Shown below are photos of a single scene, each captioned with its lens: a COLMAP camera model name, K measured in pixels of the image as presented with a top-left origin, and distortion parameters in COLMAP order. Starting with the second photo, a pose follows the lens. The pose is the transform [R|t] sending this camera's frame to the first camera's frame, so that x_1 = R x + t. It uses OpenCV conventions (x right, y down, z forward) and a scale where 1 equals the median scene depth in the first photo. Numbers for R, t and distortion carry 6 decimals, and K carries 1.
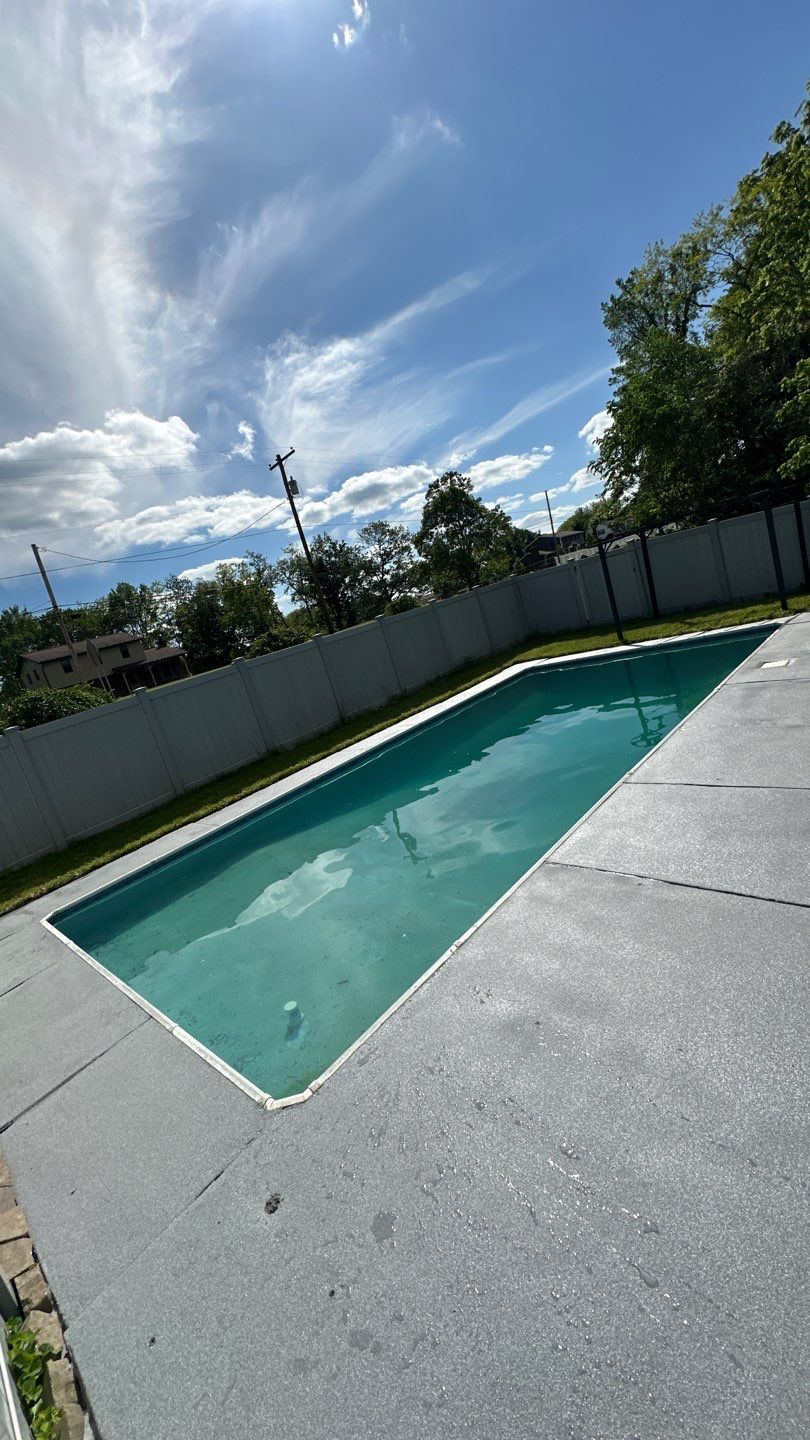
lens RADIAL K [[573.4, 0, 407.9], [0, 573.4, 715.4], [0, 0, 1]] dist [-0.004231, 0.000796]
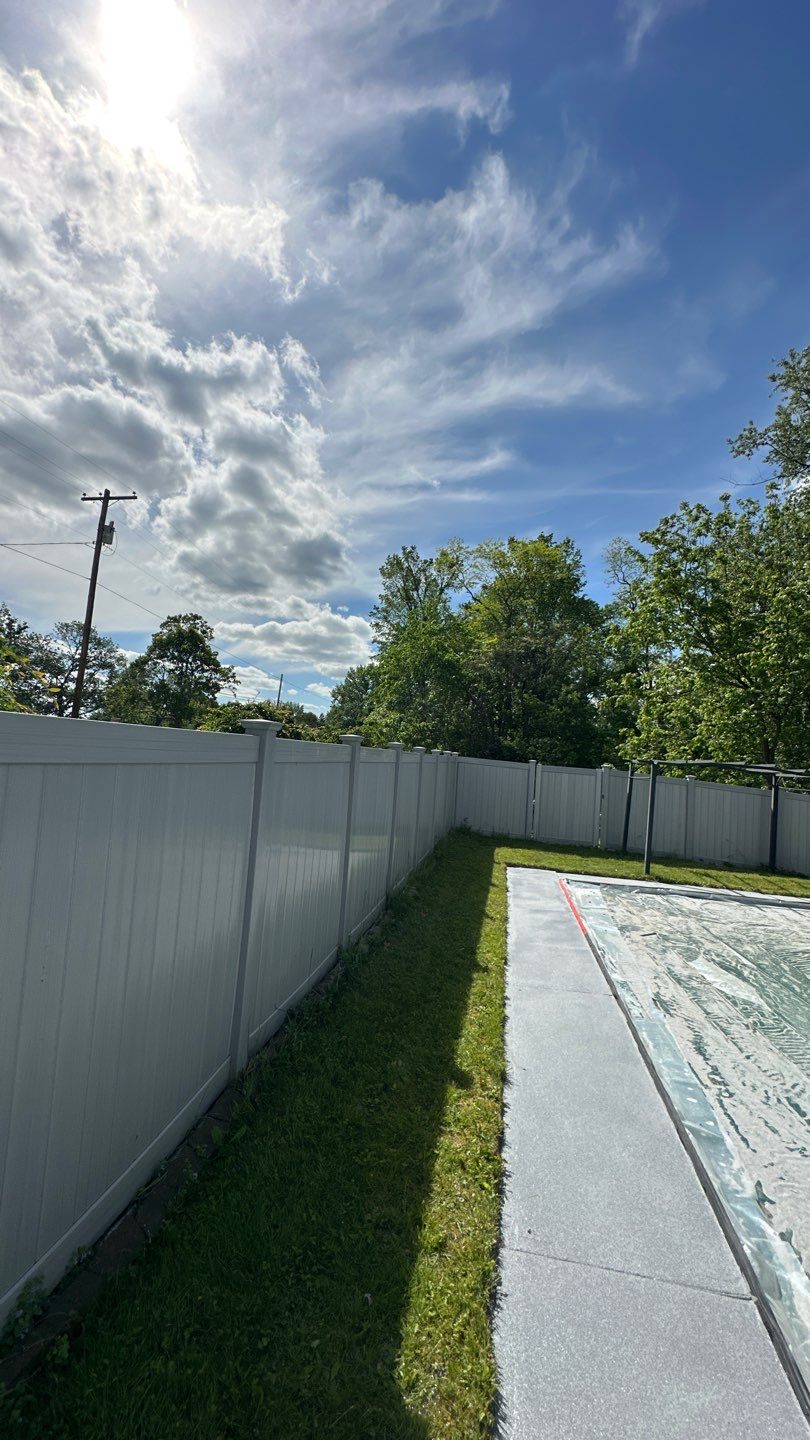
lens RADIAL K [[573.4, 0, 415.9], [0, 573.4, 727.7], [0, 0, 1]] dist [-0.004231, 0.000796]
pose [[0.768432, 0.373796, 0.519412, -0.134464], [-0.202722, 0.912056, -0.356451, 0.014850], [-0.606973, 0.168612, 0.776630, 0.154350]]
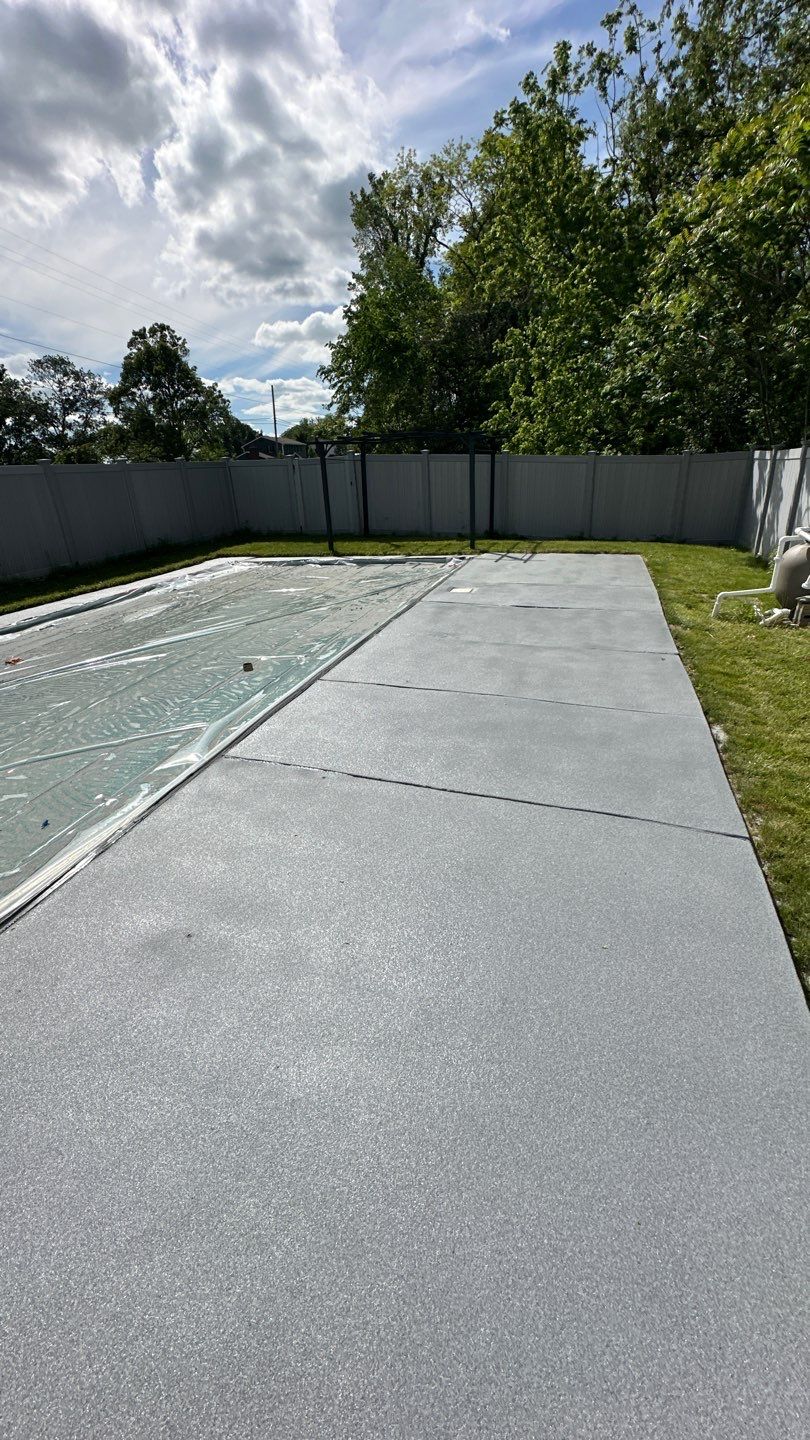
lens RADIAL K [[573.4, 0, 411.2], [0, 573.4, 717.1], [0, 0, 1]] dist [-0.004231, 0.000796]
pose [[0.867181, 0.048244, 0.495650, 0.005058], [-0.121185, 0.985821, 0.116069, 0.005941], [-0.483023, -0.160718, 0.860732, 0.011890]]
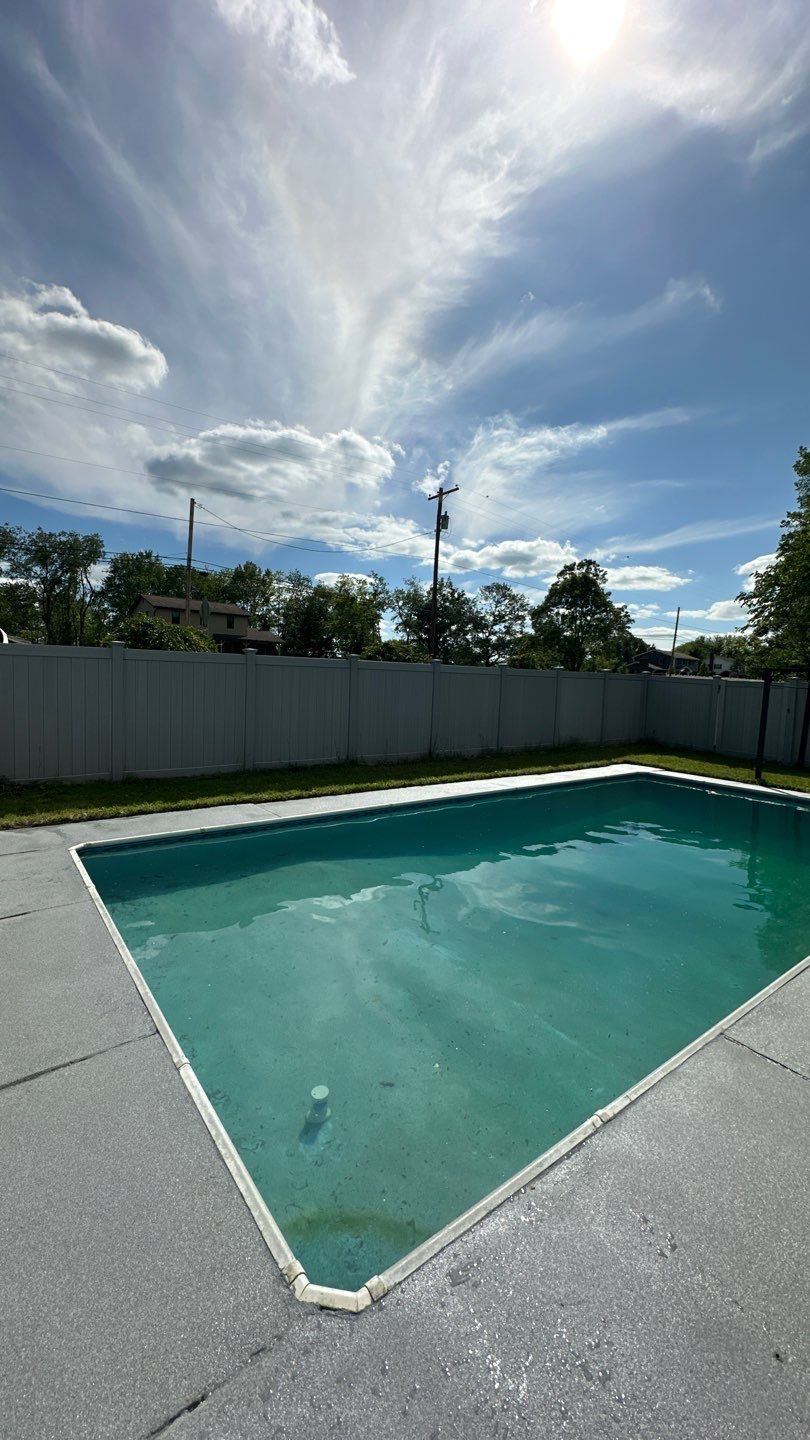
lens RADIAL K [[573.4, 0, 410.4], [0, 573.4, 725.6], [0, 0, 1]] dist [-0.004231, 0.000796]
pose [[0.934355, 0.338510, -0.111320, -0.016646], [-0.345580, 0.936983, -0.051359, 0.006394], [0.086919, 0.086458, 0.992457, 0.021539]]
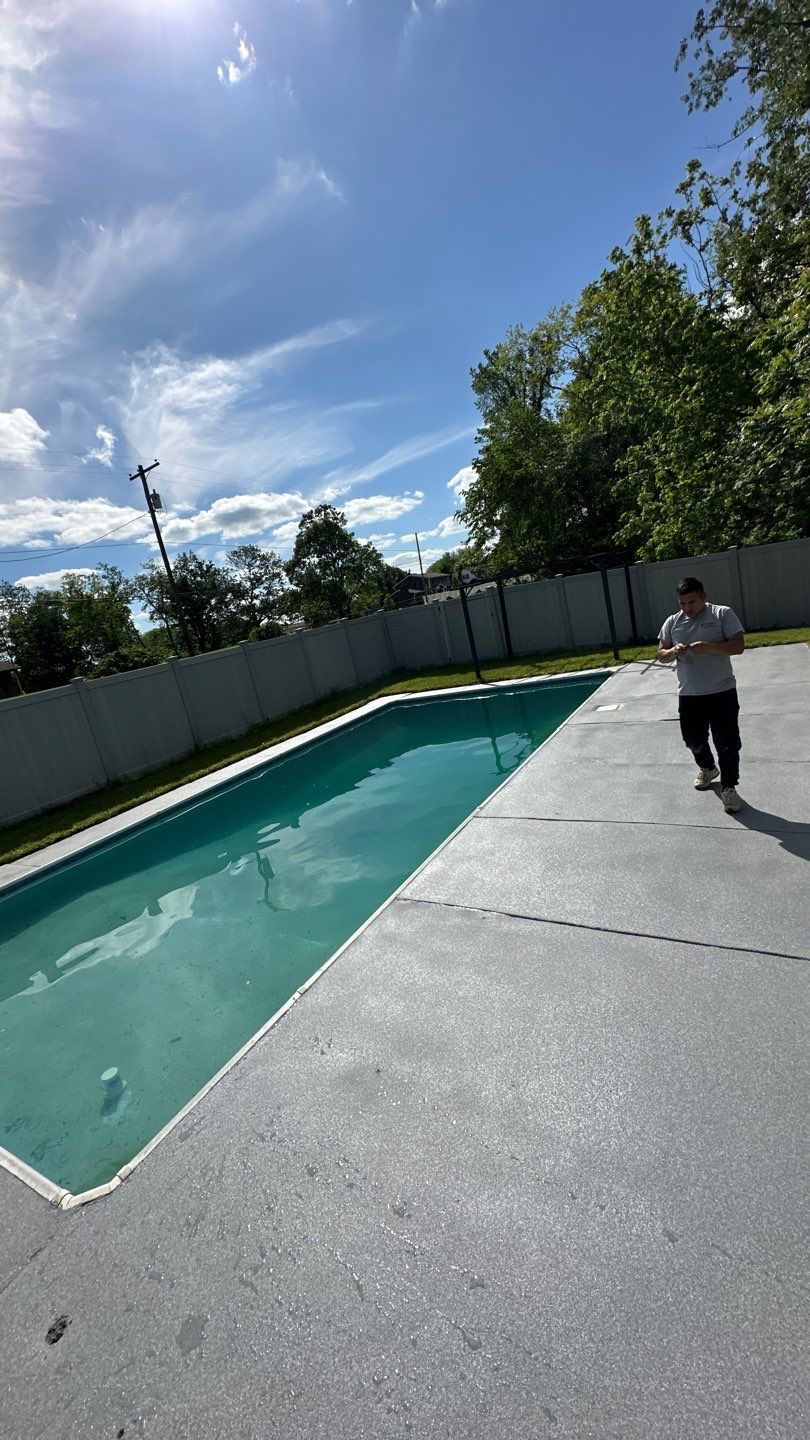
lens RADIAL K [[573.4, 0, 409.1], [0, 573.4, 715.3], [0, 0, 1]] dist [-0.004231, 0.000796]
pose [[0.972857, 0.035840, 0.228613, 0.002175], [-0.023535, 0.998135, -0.056327, -0.000564], [-0.230206, 0.049418, 0.971886, 0.001146]]
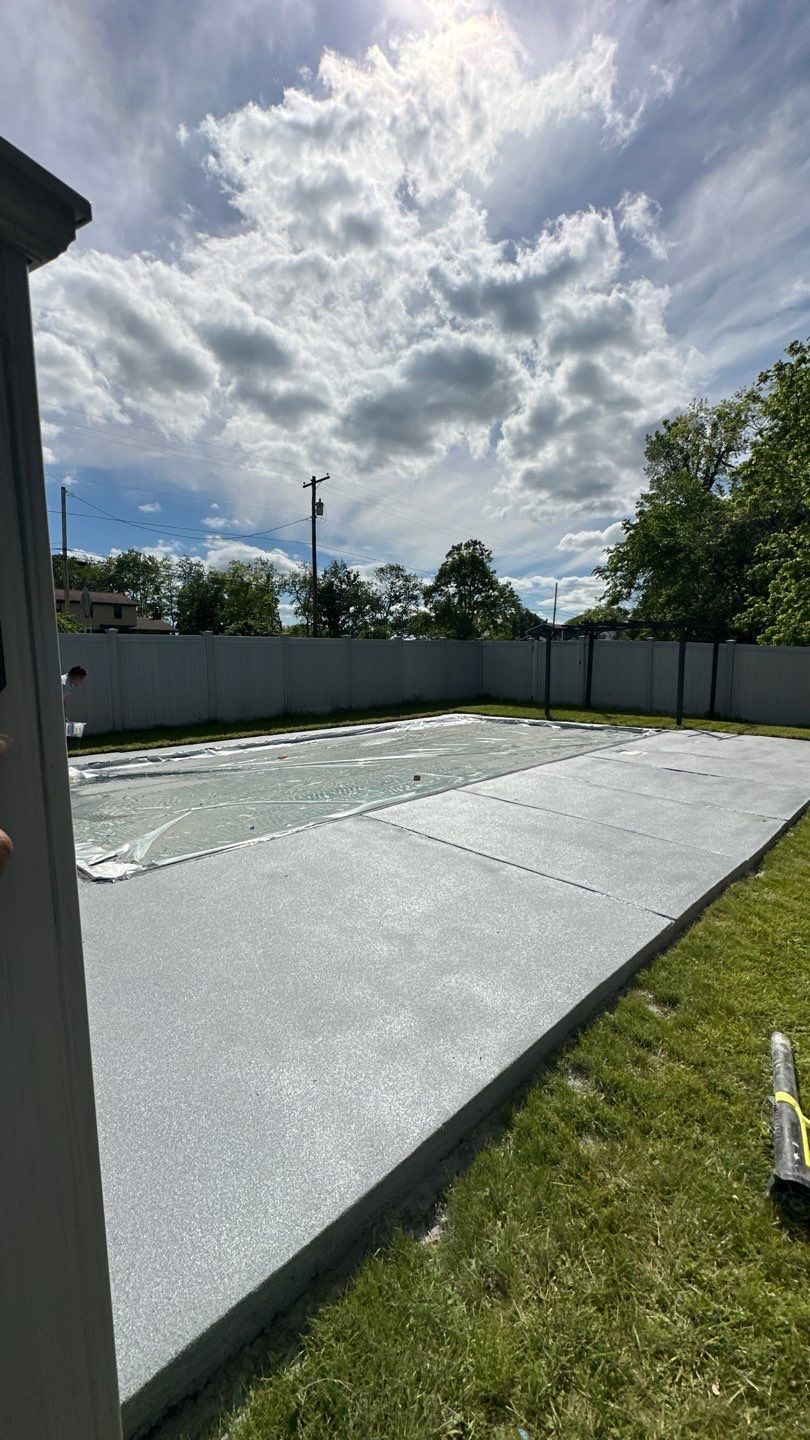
lens RADIAL K [[573.4, 0, 408.9], [0, 573.4, 715.1], [0, 0, 1]] dist [-0.004231, 0.000796]
pose [[0.959896, 0.278350, 0.033487, 0.023048], [-0.274704, 0.957673, -0.086026, 0.011656], [-0.056015, 0.073378, 0.995730, -0.031999]]
